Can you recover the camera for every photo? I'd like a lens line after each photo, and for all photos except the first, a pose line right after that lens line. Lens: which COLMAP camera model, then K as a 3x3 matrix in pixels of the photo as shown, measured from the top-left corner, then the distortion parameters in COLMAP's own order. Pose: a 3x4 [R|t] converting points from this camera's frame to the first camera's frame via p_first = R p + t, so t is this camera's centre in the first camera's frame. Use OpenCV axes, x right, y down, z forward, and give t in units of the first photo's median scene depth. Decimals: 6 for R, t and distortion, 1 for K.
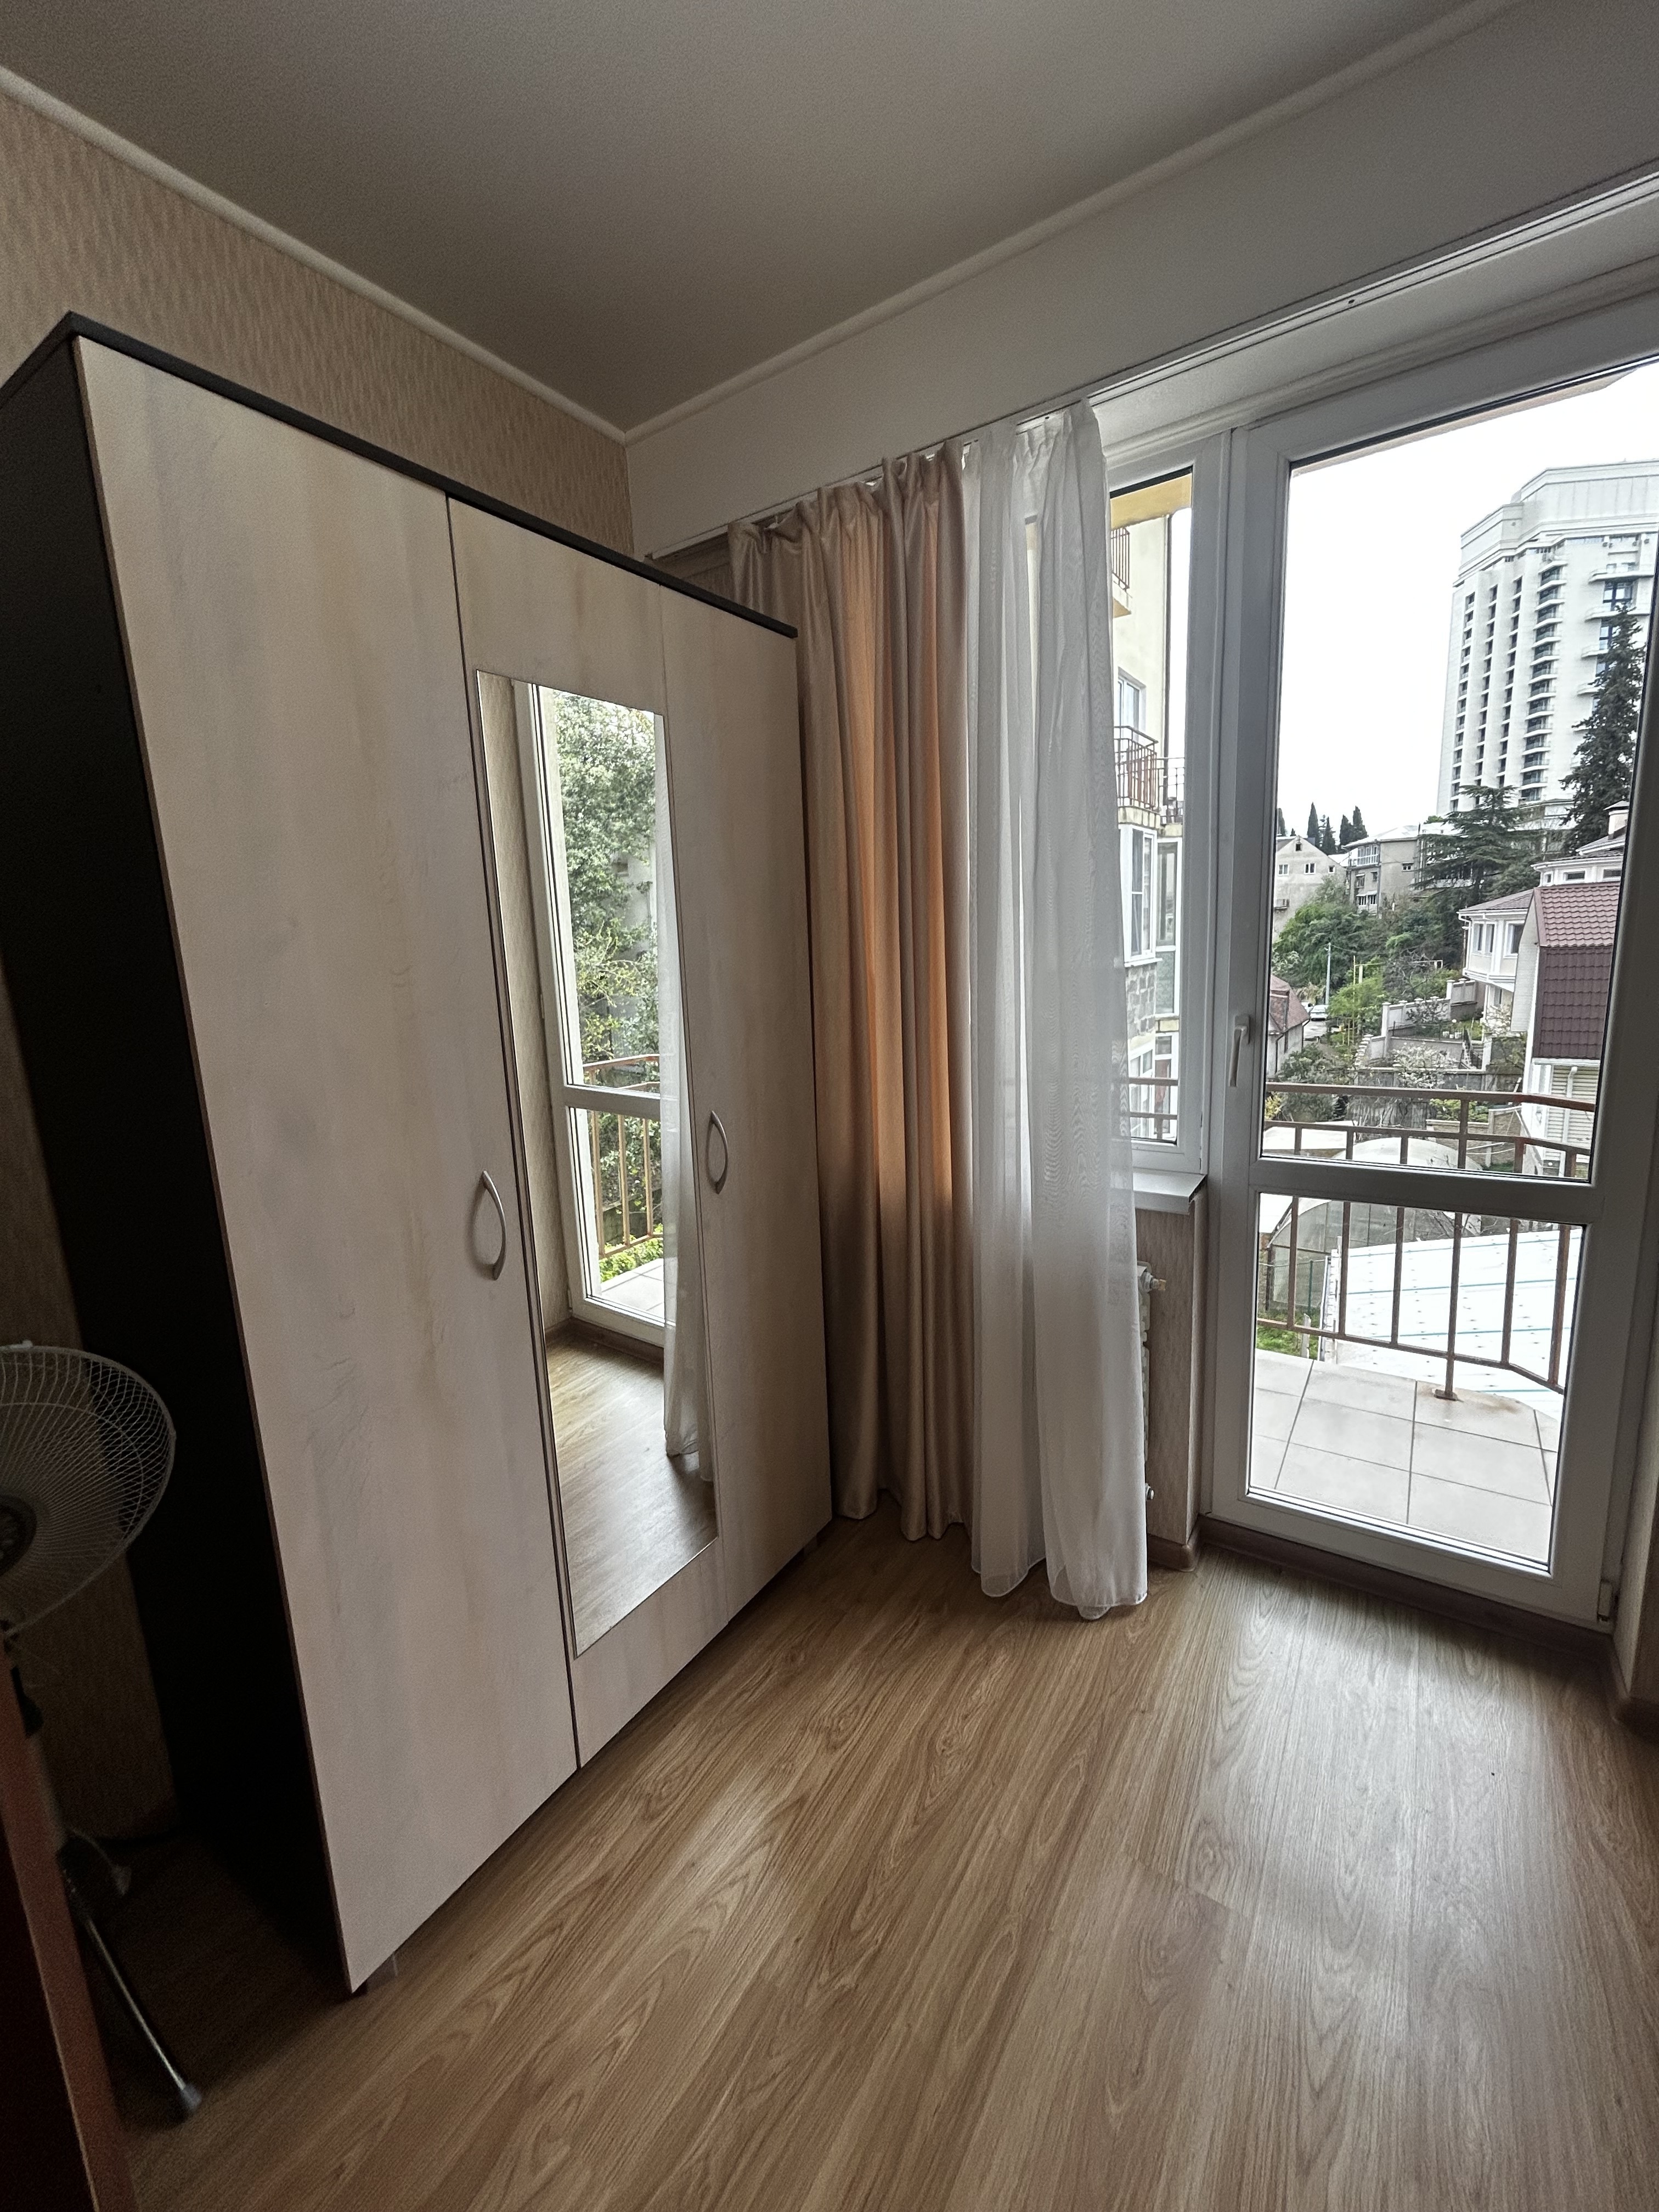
lens RADIAL K [[896.1, 0, 834.6], [0, 896.1, 1095.2], [0, 0, 1]] dist [0.002045, 0.000417]
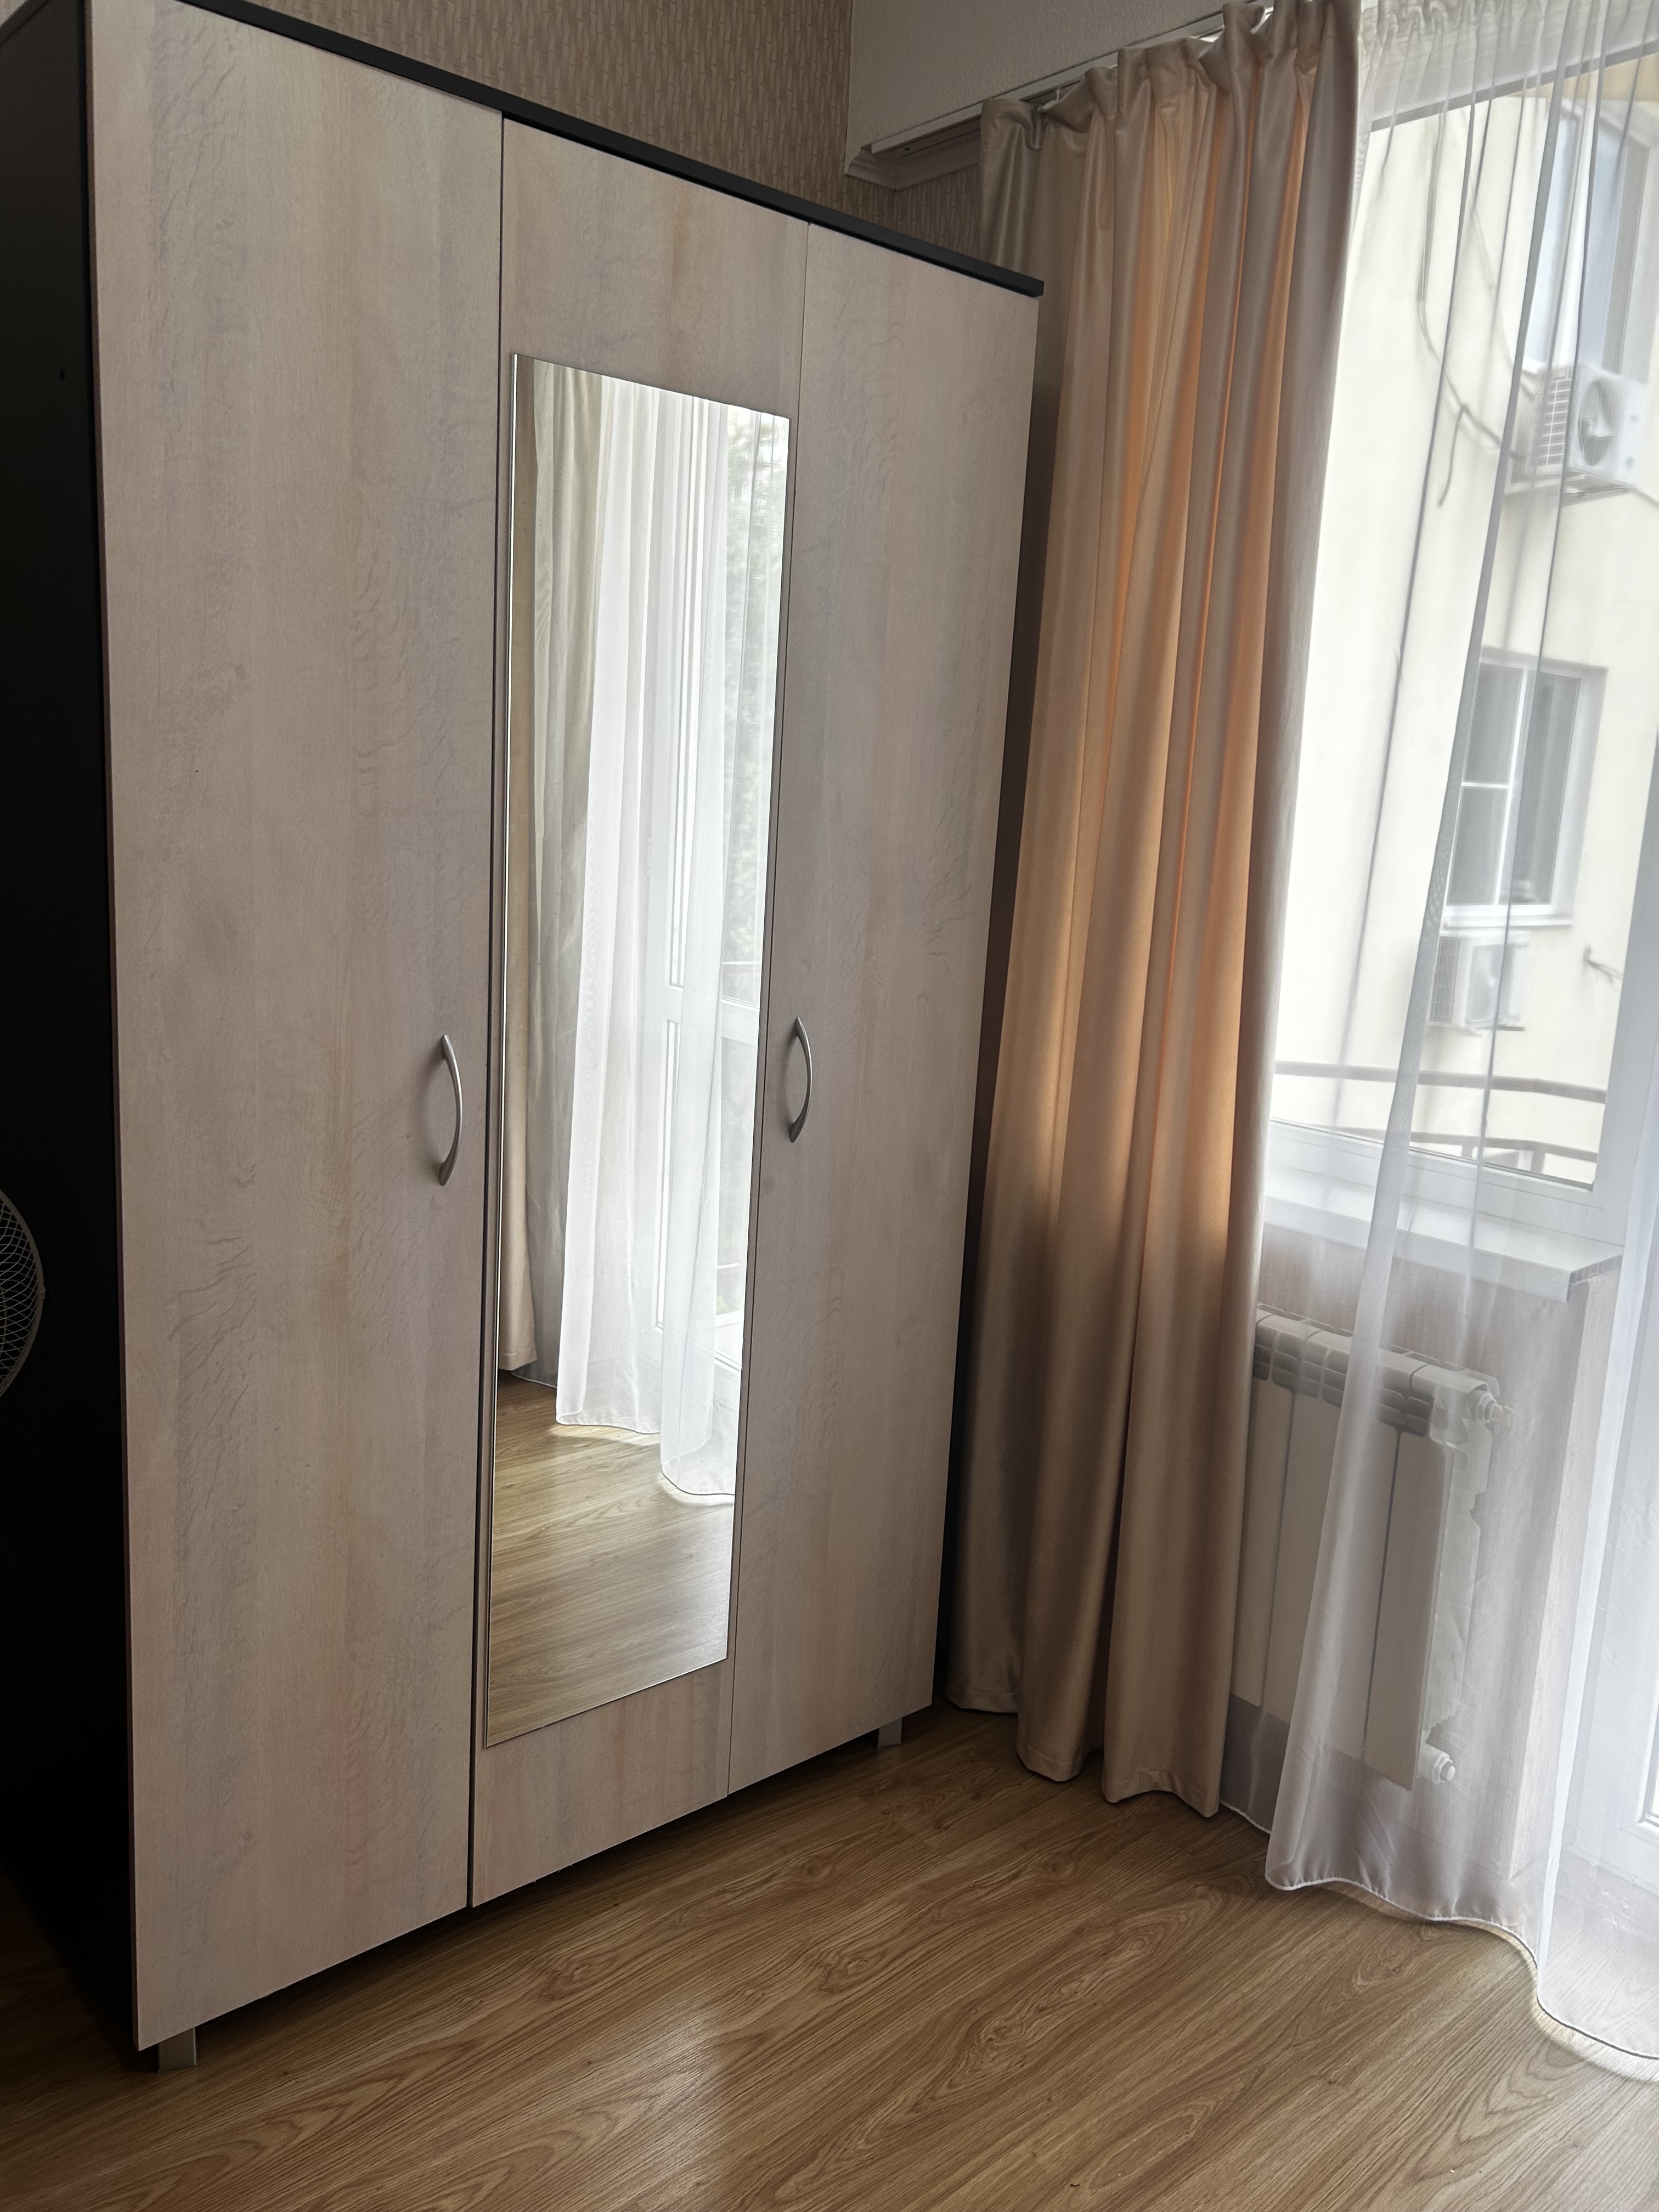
lens RADIAL K [[1680.3, 0, 829.5], [0, 1680.3, 1106.0], [0, 0, 1]] dist [0.087324, -0.104595]
pose [[0.957441, 0.140614, -0.252059, 0.185014], [-0.138226, 0.990026, 0.027246, 0.040840], [0.253376, 0.008755, 0.967328, -0.181791]]
